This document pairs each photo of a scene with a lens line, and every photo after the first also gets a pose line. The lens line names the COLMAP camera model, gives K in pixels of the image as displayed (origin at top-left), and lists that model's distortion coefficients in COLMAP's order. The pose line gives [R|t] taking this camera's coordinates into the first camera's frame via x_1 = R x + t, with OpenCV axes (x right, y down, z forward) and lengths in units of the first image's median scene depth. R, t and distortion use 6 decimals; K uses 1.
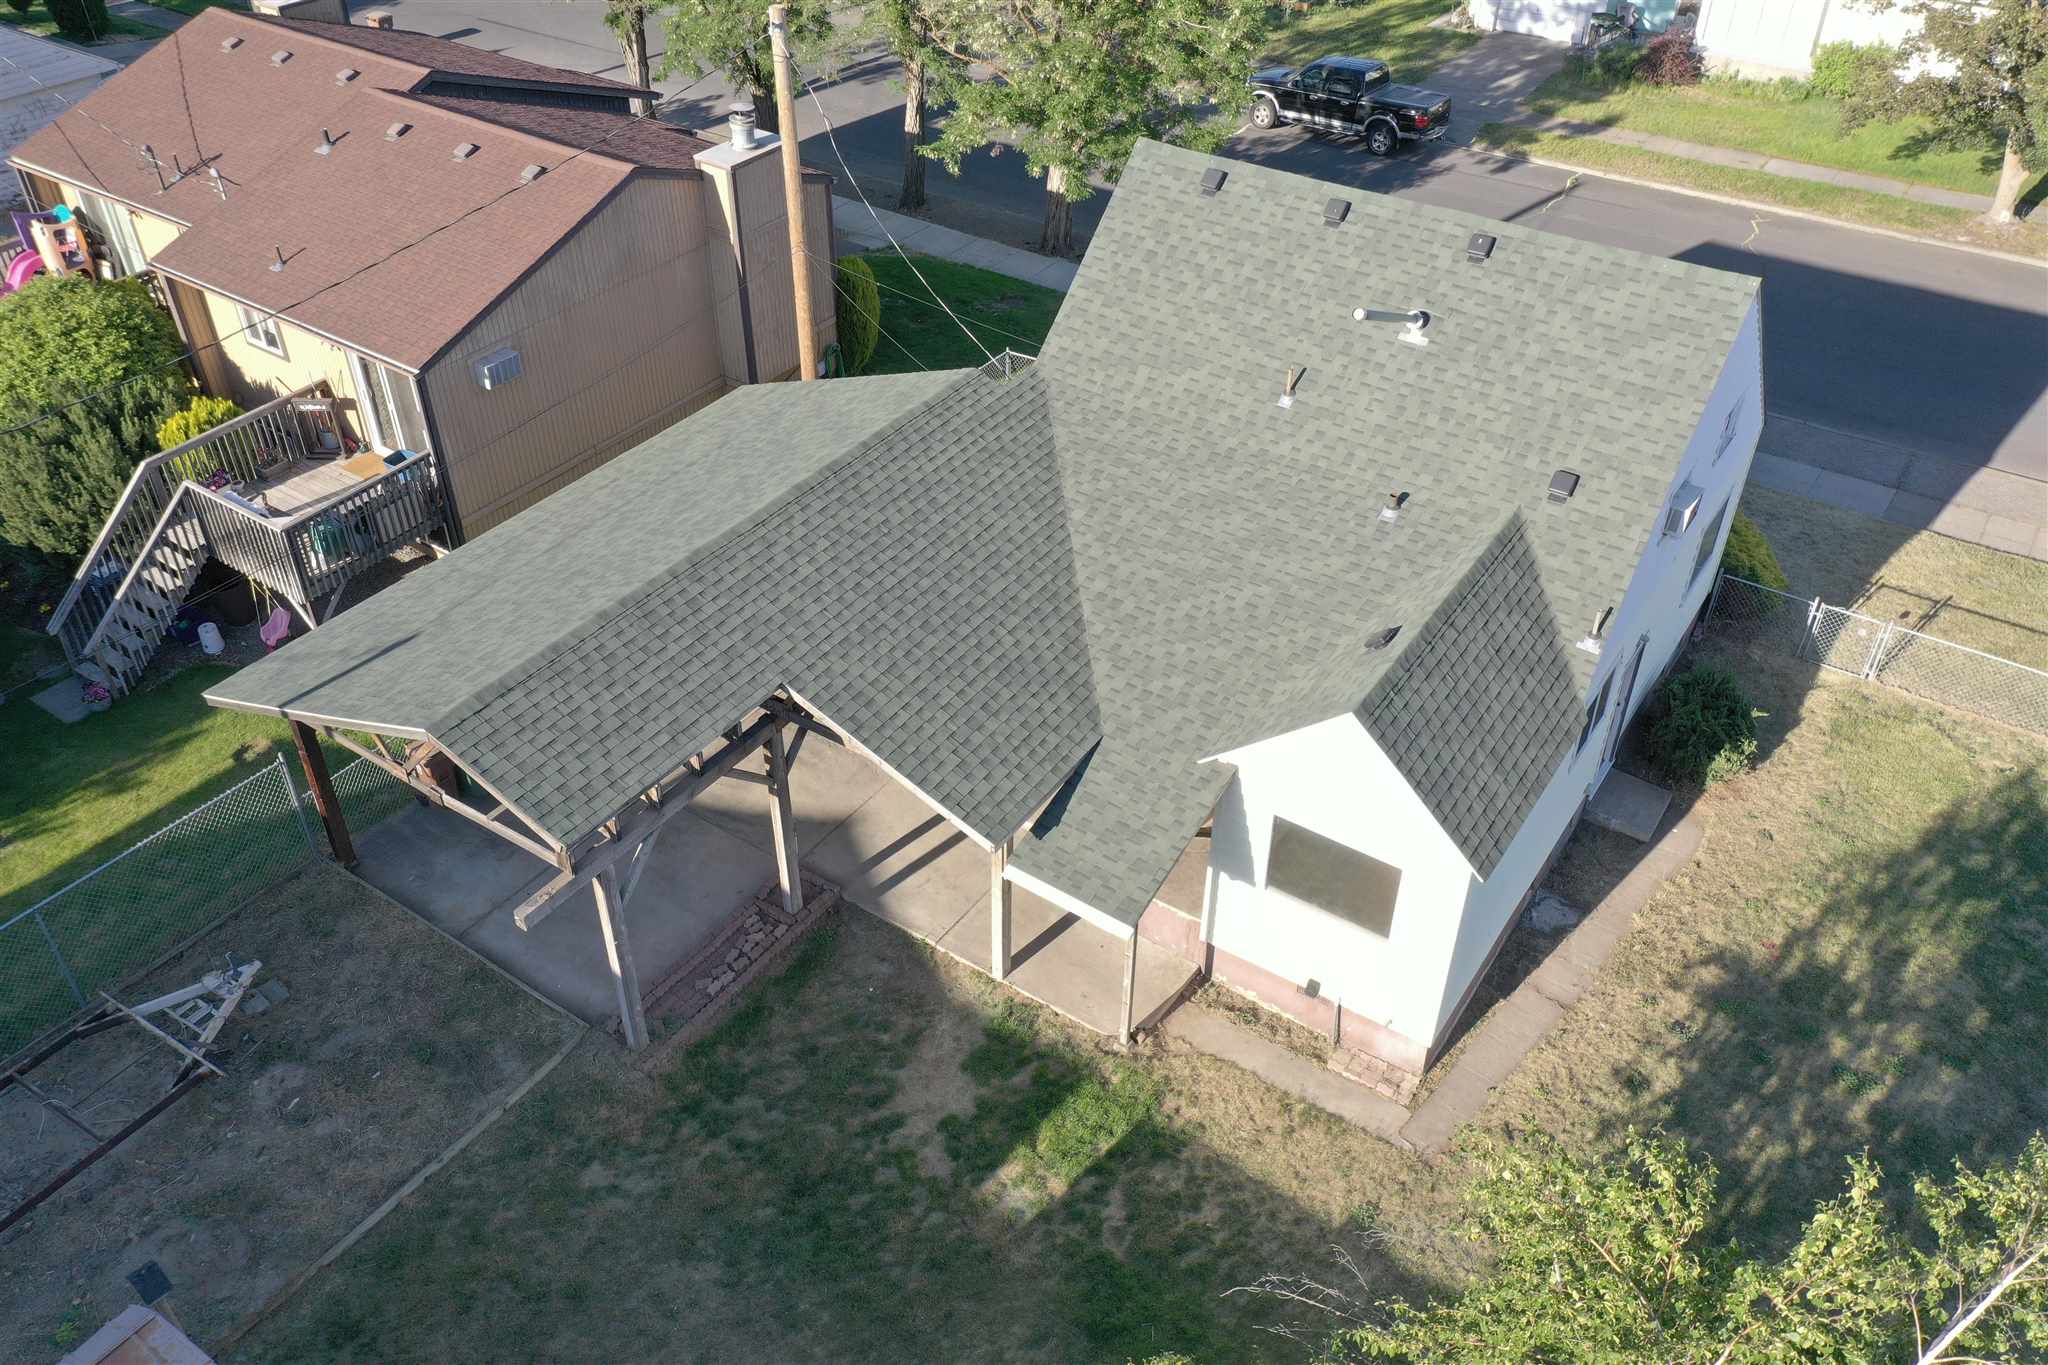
lens RADIAL K [[1592.4, 0, 1024.0], [0, 1592.4, 682.5], [0, 0, 1]] dist [0.003049, -0.001560]
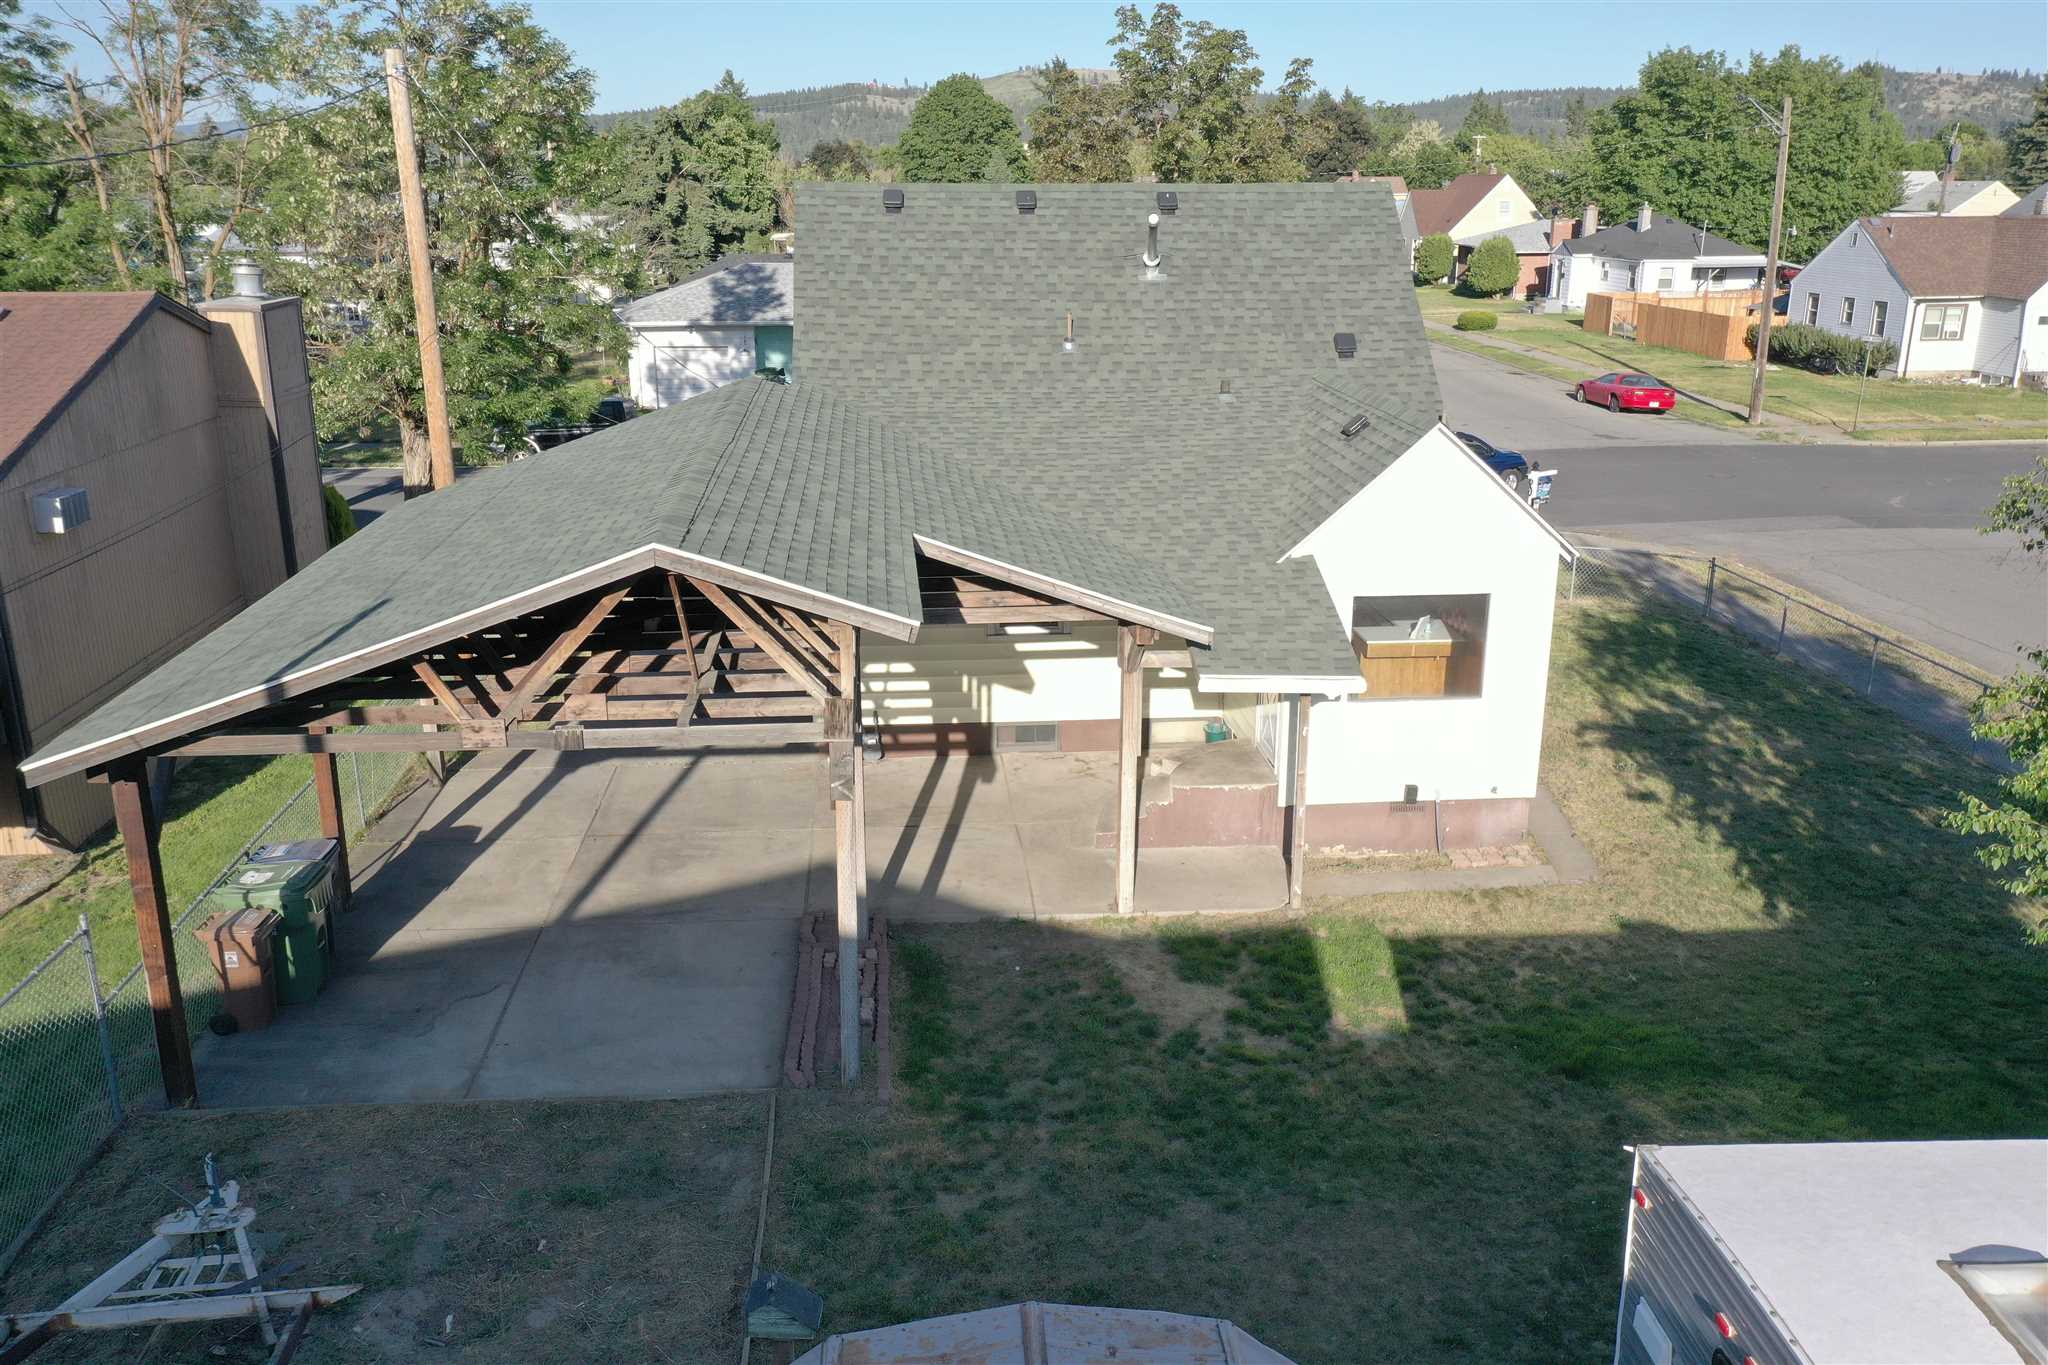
lens RADIAL K [[1618.0, 0, 1024.0], [0, 1618.0, 682.5], [0, 0, 1]] dist [0.013348, 0.006377]
pose [[0.772527, -0.190099, 0.605859, -0.574411], [0.391391, 0.893886, -0.218587, 0.250895], [-0.500016, 0.405992, 0.764954, 0.332754]]
